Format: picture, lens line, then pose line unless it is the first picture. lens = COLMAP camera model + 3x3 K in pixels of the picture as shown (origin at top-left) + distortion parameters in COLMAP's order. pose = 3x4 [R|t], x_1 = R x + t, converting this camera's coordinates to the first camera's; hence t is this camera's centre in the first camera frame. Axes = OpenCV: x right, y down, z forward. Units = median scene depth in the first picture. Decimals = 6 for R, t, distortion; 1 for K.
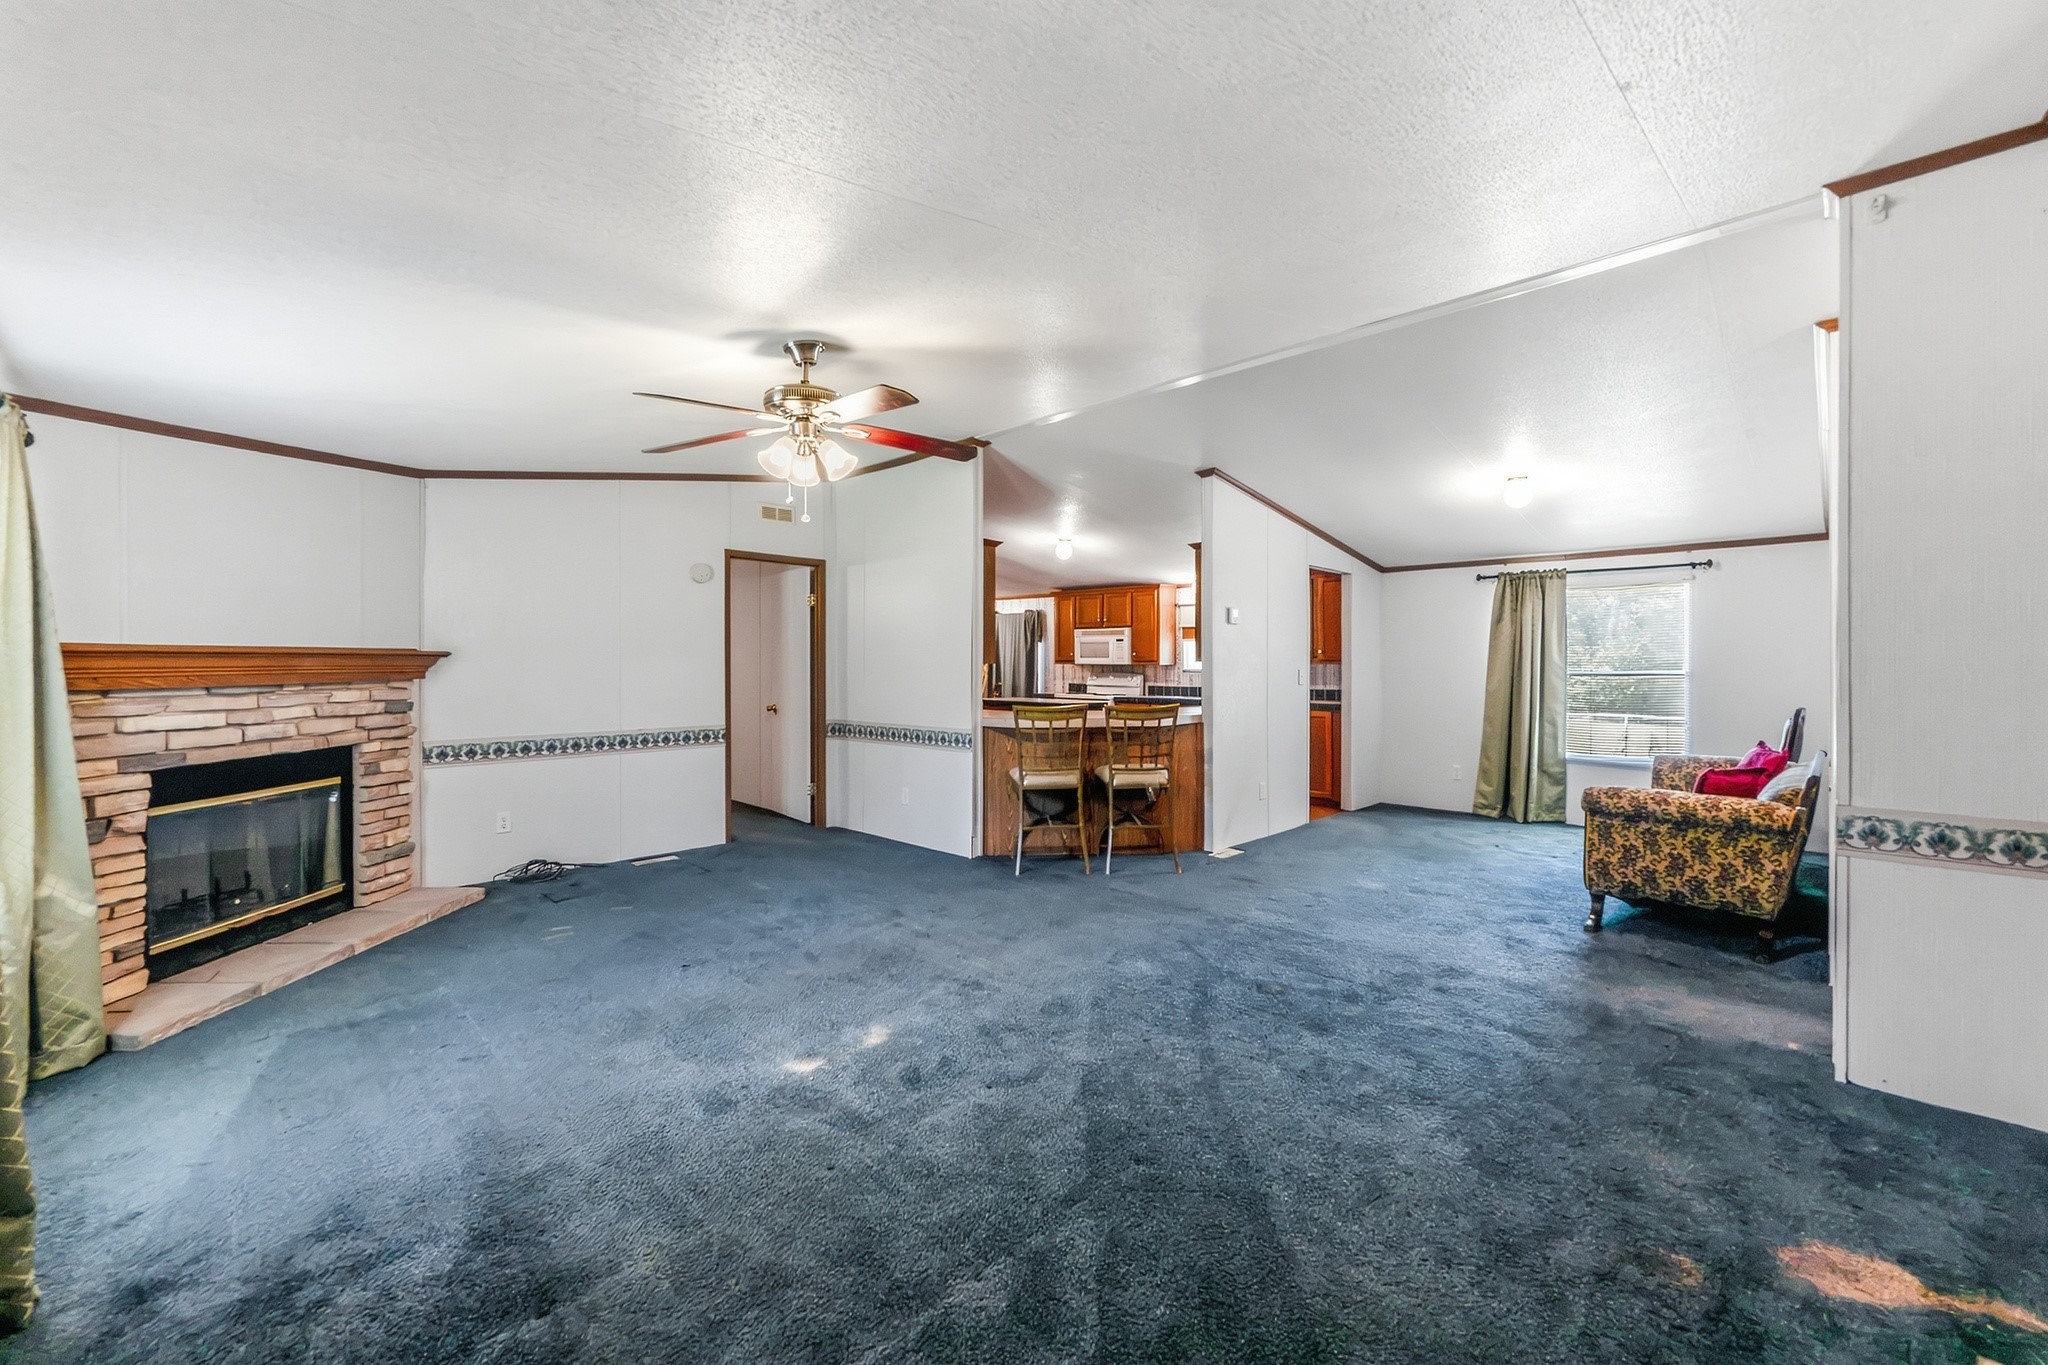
lens RADIAL K [[825.4, 0, 1025.7], [0, 825.4, 668.3], [0, 0, 1]] dist [0.000287, 0.000036]
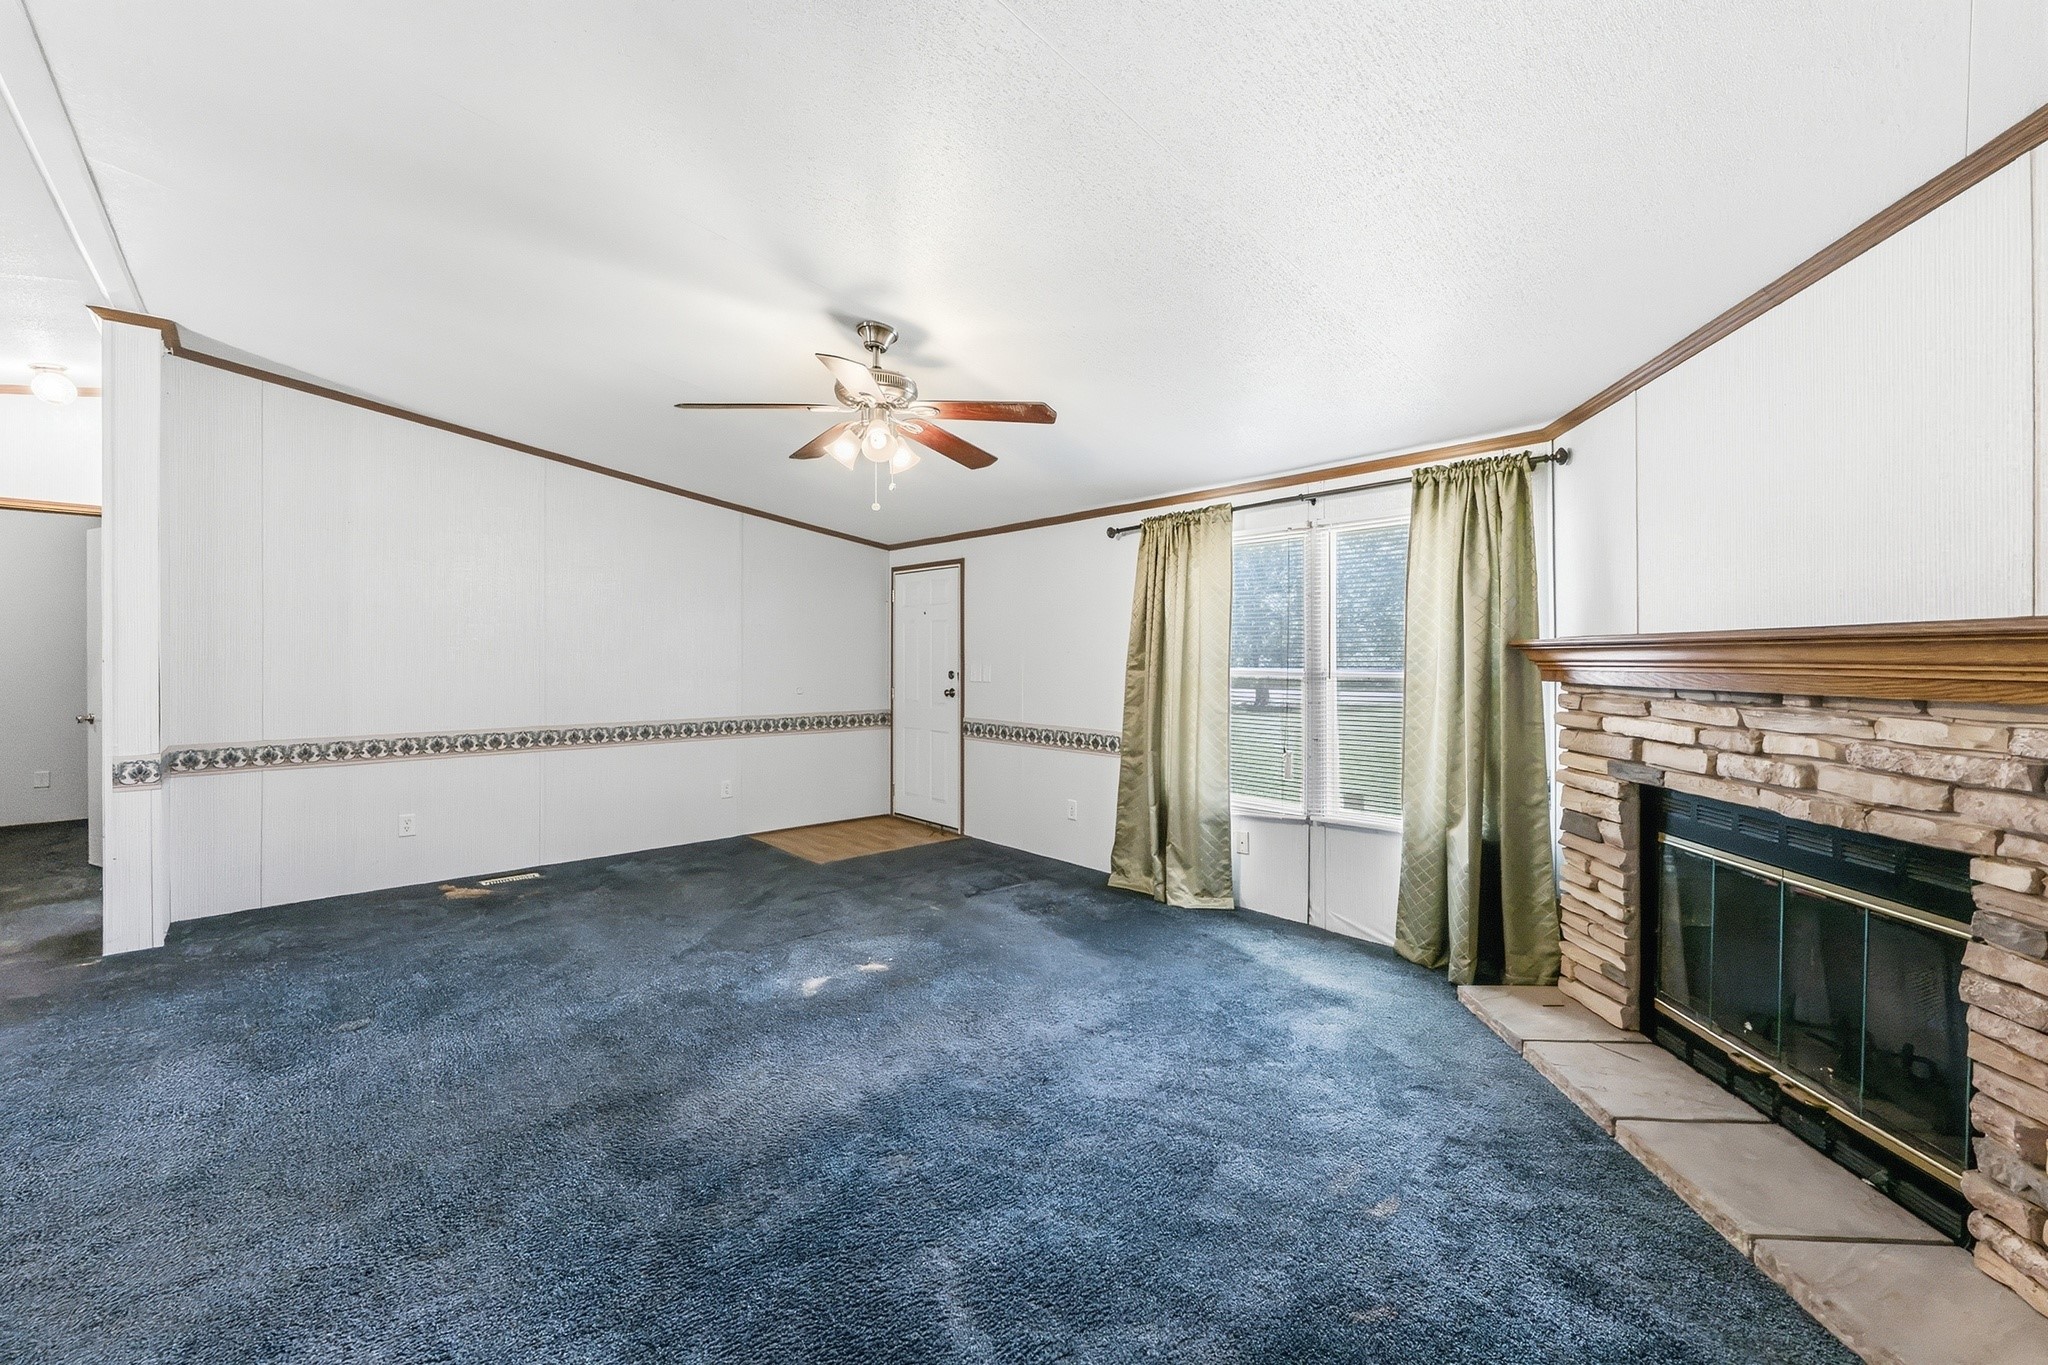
lens RADIAL K [[825.4, 0, 1025.7], [0, 825.4, 668.3], [0, 0, 1]] dist [0.000287, 0.000036]
pose [[-0.995236, -0.008215, 0.097153, -0.521849], [-0.007225, 0.999918, 0.010543, -0.000040], [-0.097231, 0.009791, -0.995214, 1.947956]]
